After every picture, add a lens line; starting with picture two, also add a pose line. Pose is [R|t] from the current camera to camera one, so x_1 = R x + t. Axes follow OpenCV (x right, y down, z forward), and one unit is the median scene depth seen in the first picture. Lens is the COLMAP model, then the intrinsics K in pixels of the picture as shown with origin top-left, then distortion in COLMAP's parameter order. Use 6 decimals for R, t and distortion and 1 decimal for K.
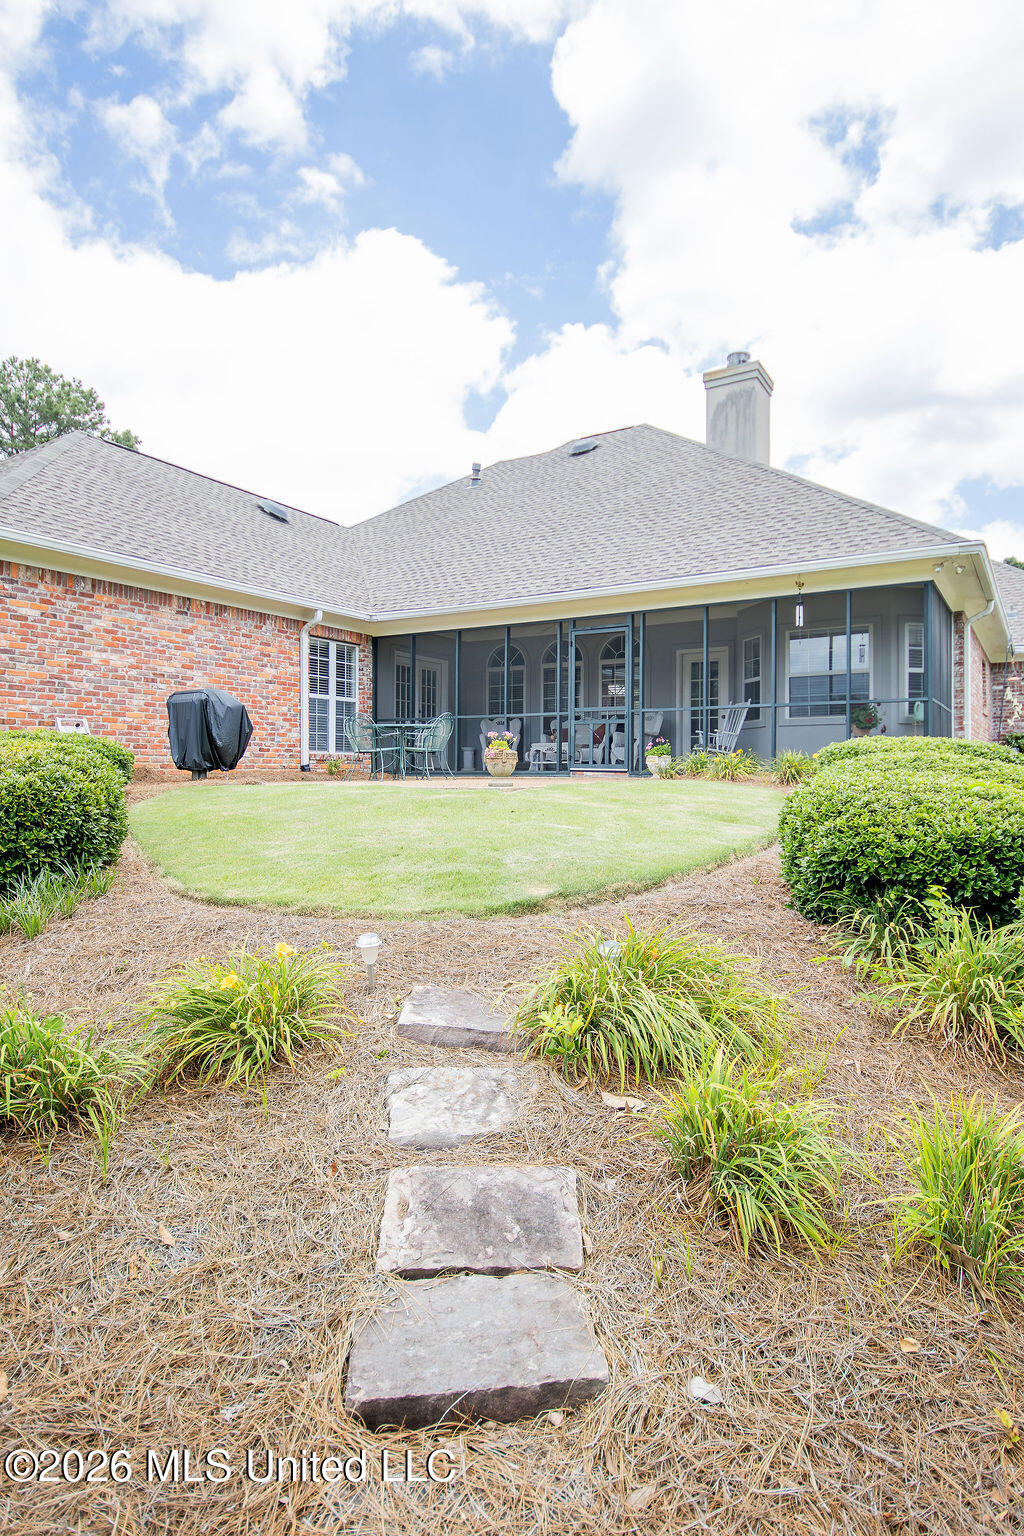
lens RADIAL K [[898.5, 0, 512.0], [0, 898.5, 768.0], [0, 0, 1]] dist [0.001925, 0.000445]
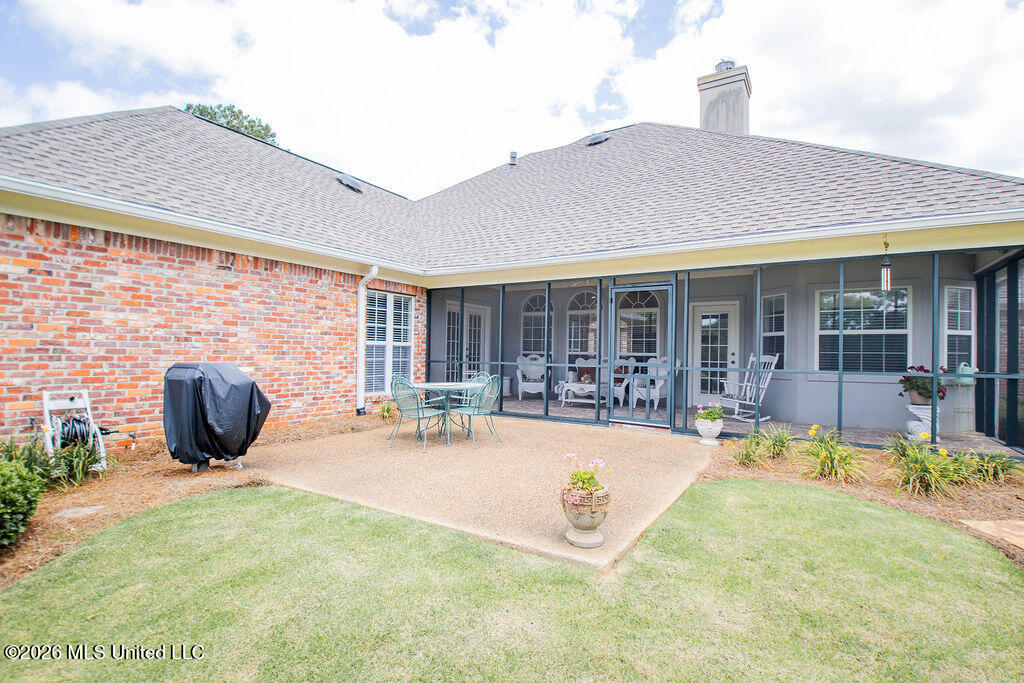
lens RADIAL K [[468.3, 0, 506.2], [0, 468.3, 346.0], [0, 0, 1]] dist [0.002507, -0.017249]
pose [[0.999654, 0.013856, -0.022361, -0.042867], [-0.013817, 0.999903, 0.001884, -0.082566], [0.022385, -0.001575, 0.999748, 0.441876]]
